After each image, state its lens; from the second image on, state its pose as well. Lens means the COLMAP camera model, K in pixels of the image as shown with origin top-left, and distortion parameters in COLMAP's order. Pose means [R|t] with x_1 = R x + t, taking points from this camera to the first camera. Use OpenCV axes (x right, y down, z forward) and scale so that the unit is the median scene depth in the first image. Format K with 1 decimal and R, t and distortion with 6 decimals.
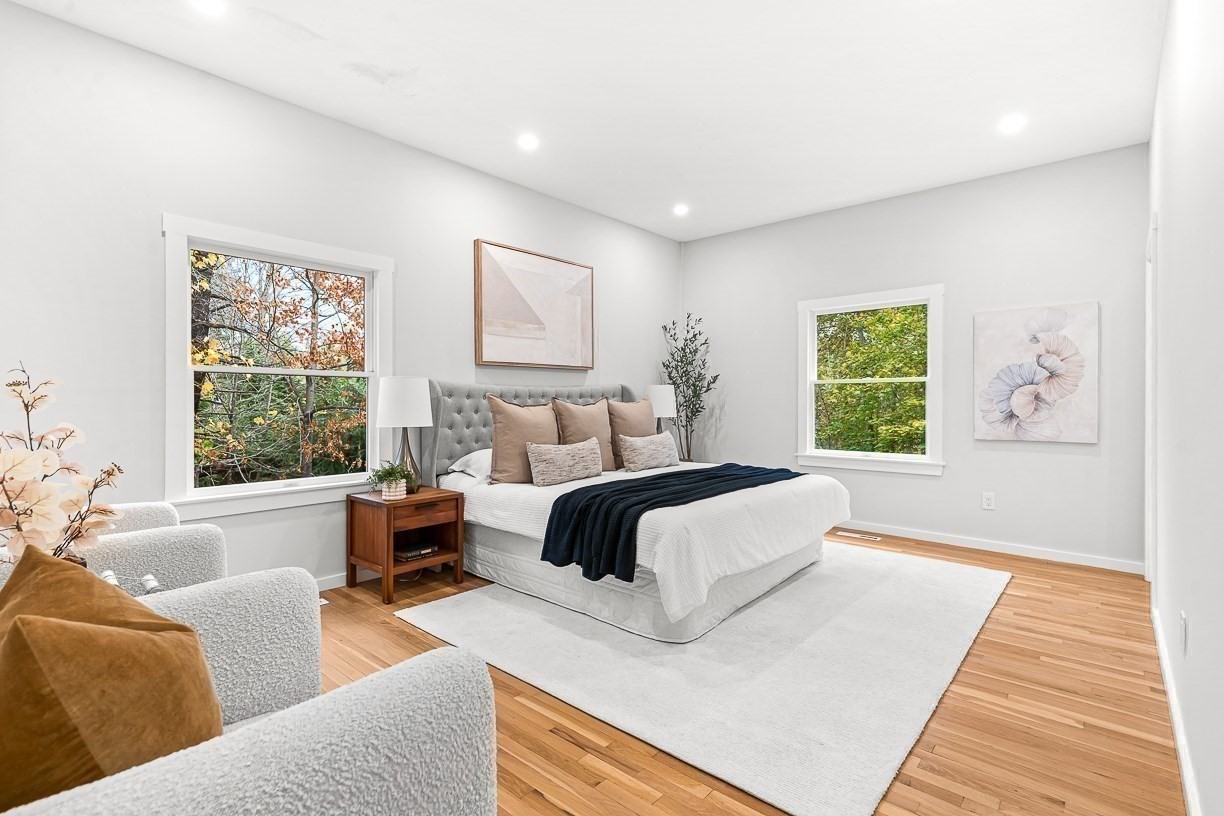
lens RADIAL K [[580.3, 0, 612.0], [0, 580.3, 408.0], [0, 0, 1]] dist [0.001615, 0.000476]
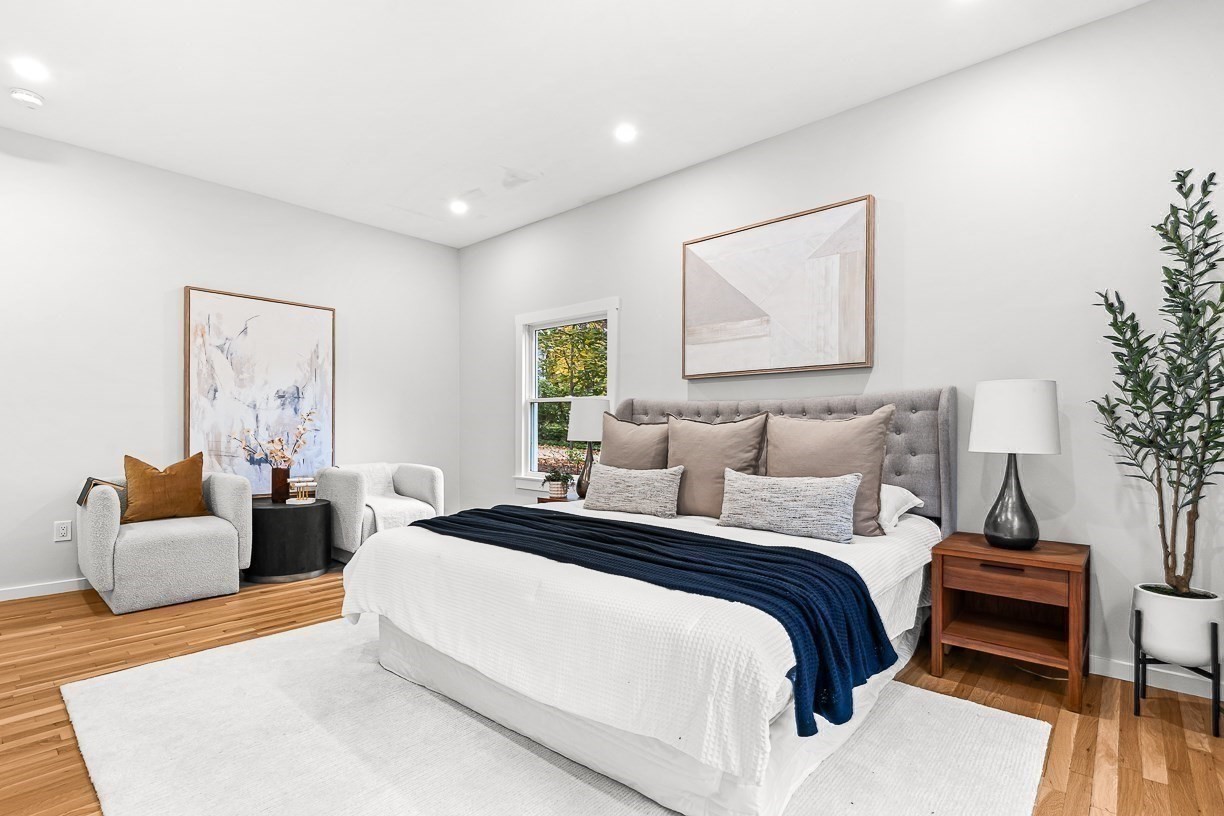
lens RADIAL K [[572.4, 0, 598.3], [0, 572.4, 434.7], [0, 0, 1]] dist [-0.001815, -0.000267]
pose [[-0.024314, 0.017656, -0.999548, 0.723878], [-0.013948, 0.999741, 0.017999, -0.001356], [0.999607, 0.014379, -0.024061, 0.933930]]
